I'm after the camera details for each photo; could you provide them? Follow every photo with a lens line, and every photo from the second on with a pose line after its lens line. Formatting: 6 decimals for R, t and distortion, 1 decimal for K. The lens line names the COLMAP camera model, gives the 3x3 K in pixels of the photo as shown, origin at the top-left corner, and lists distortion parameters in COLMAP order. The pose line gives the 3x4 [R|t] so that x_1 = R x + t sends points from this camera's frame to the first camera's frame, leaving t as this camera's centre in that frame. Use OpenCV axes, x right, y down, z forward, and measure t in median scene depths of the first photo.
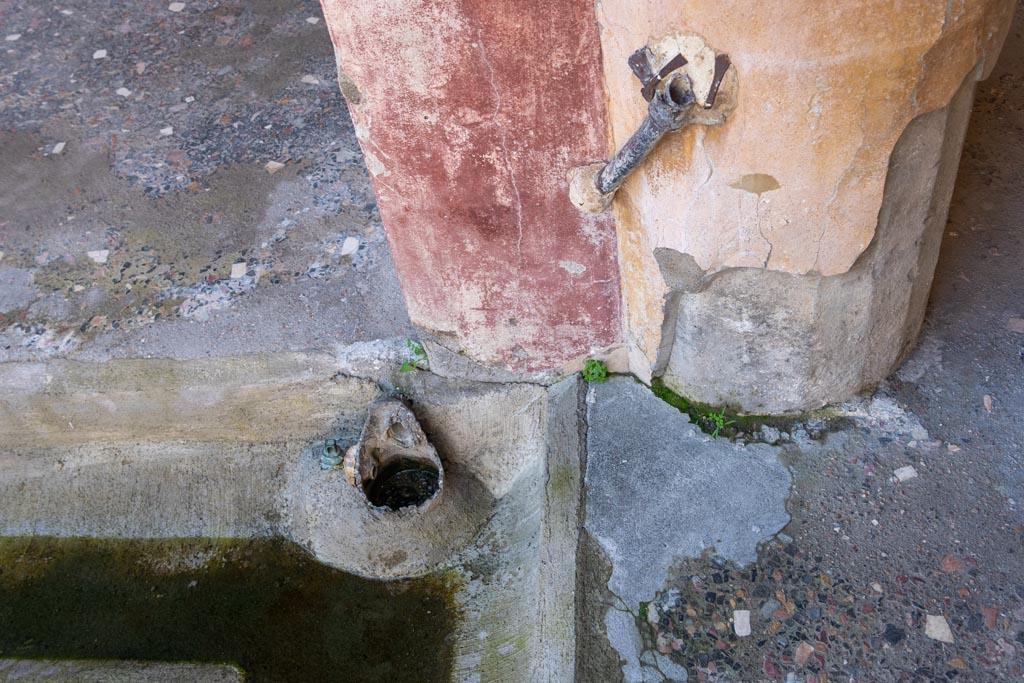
lens RADIAL K [[1142.1, 0, 533.5], [0, 1142.1, 315.9], [0, 0, 1]] dist [0.009822, 0.000000]
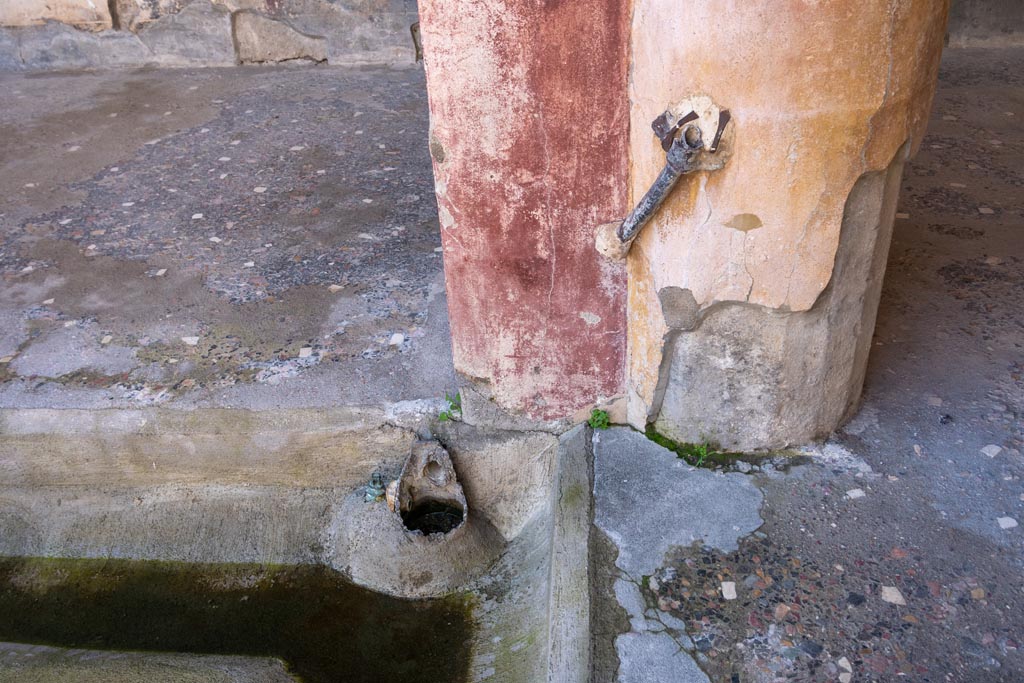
lens RADIAL K [[984.7, 0, 507.2], [0, 984.7, 356.8], [0, 0, 1]] dist [0.001578, 0.000000]
pose [[0.998220, 0.056377, 0.019449, -0.075247], [-0.049905, 0.968203, -0.245137, 0.266733], [-0.032650, 0.243730, 0.969293, -0.047661]]
